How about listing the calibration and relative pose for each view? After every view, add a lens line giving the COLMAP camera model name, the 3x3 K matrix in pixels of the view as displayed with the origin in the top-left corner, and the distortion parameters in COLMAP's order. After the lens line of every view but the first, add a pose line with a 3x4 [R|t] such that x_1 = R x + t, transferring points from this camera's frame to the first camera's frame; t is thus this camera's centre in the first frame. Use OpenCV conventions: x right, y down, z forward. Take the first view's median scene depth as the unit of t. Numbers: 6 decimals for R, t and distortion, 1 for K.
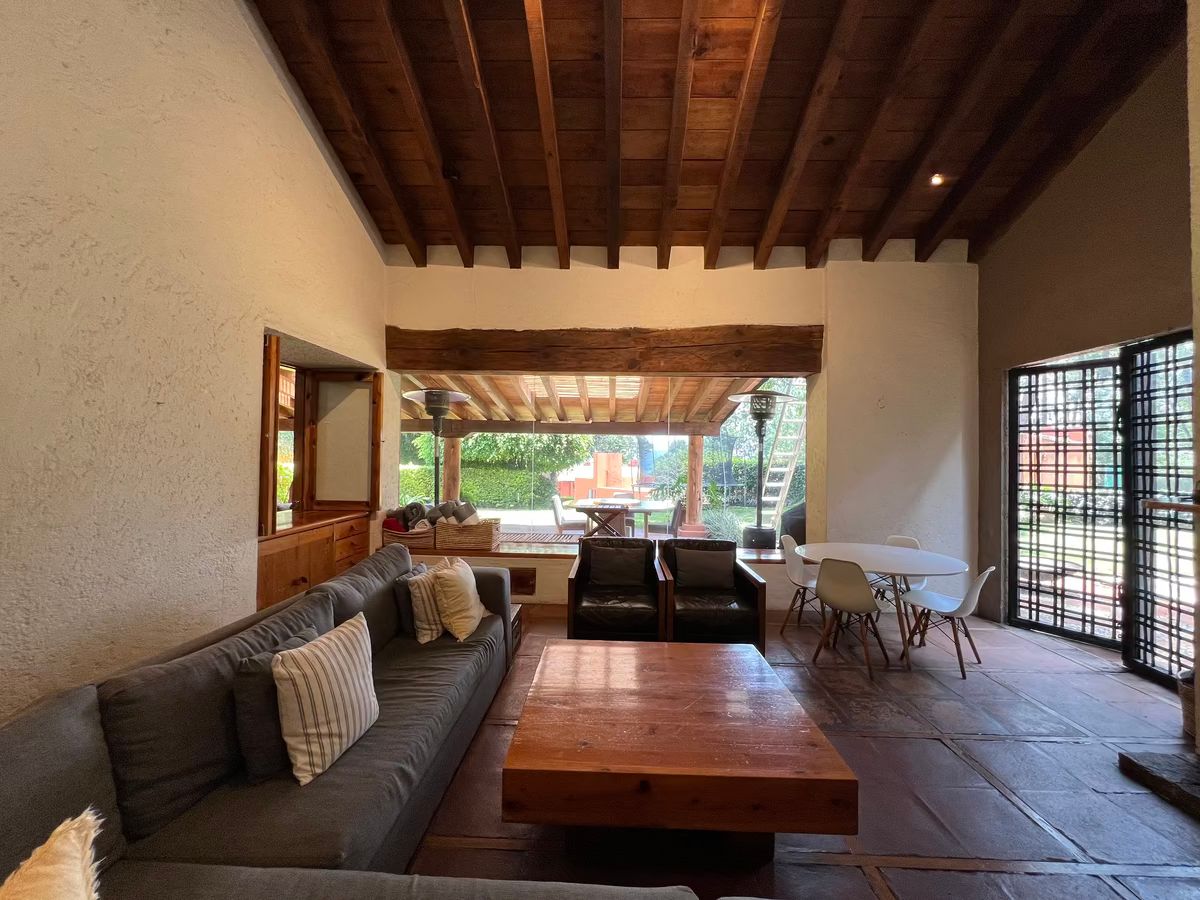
lens RADIAL K [[478.3, 0, 598.9], [0, 478.3, 449.3], [0, 0, 1]] dist [-0.002331, 0.000098]
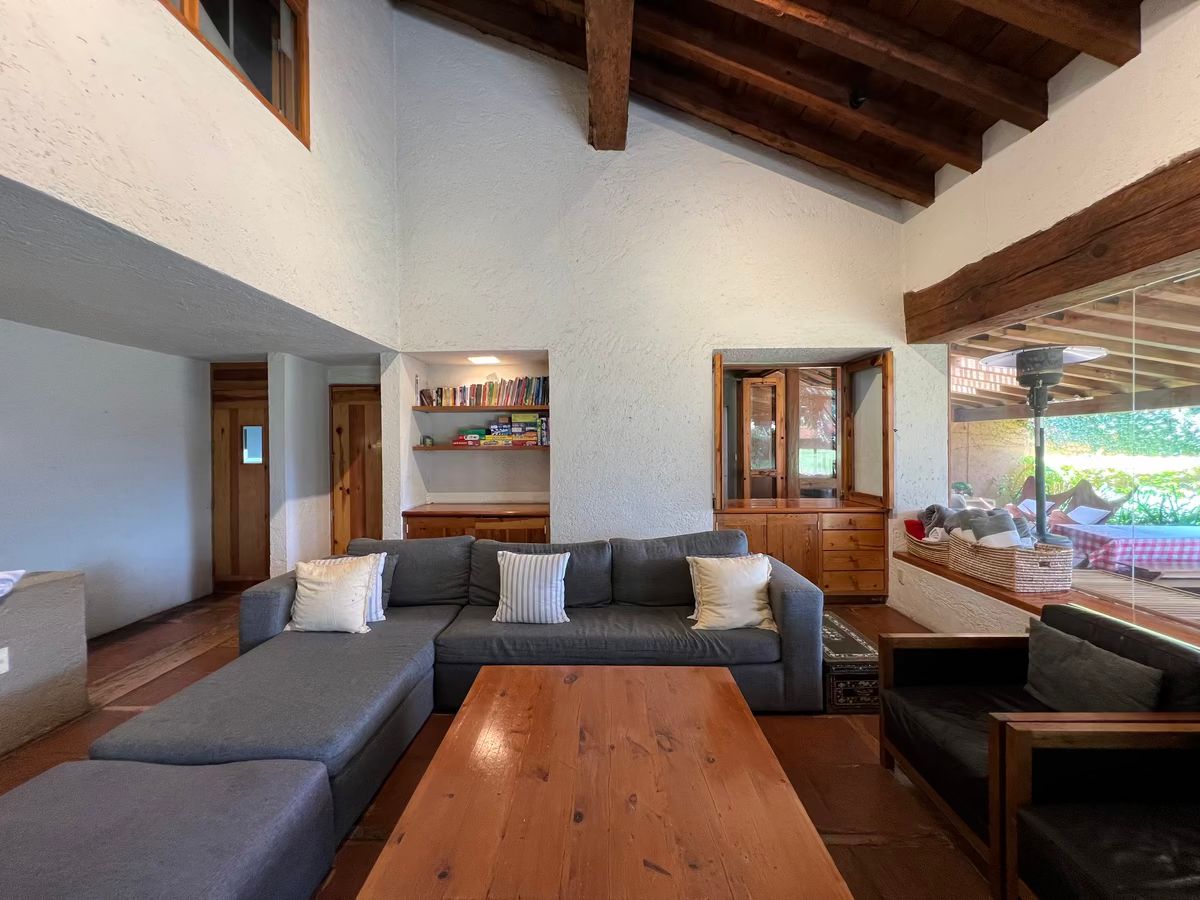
lens RADIAL K [[478.3, 0, 598.9], [0, 478.3, 449.3], [0, 0, 1]] dist [-0.002331, 0.000098]
pose [[0.016885, -0.006133, -0.999839, 0.411087], [0.021369, 0.999755, -0.005771, 0.012616], [0.999629, -0.021268, 0.017012, 0.445419]]
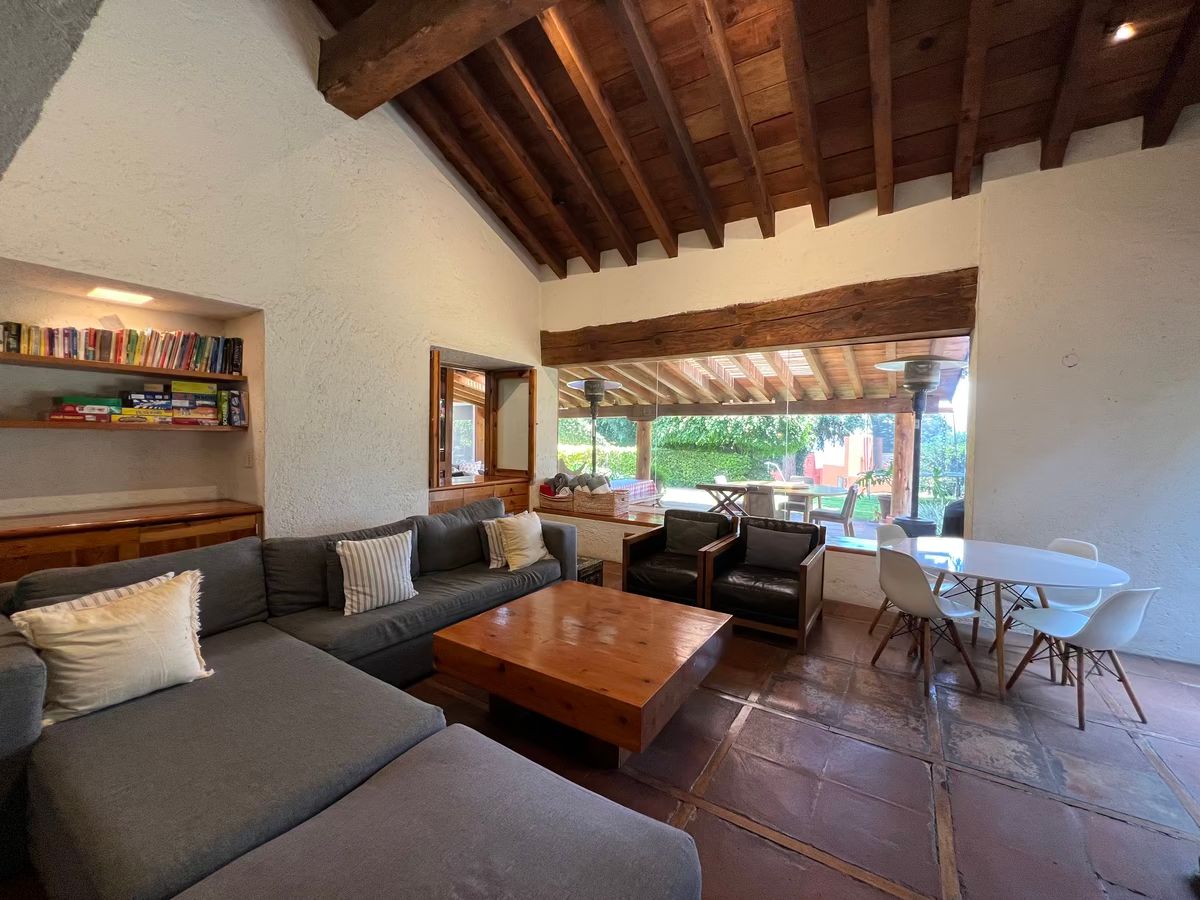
lens RADIAL K [[478.3, 0, 598.9], [0, 478.3, 449.3], [0, 0, 1]] dist [-0.002331, 0.000098]
pose [[0.858617, 0.011197, -0.512495, 0.338572], [0.004886, 0.999537, 0.030023, 0.014352], [0.512594, -0.028282, 0.858165, -0.003136]]
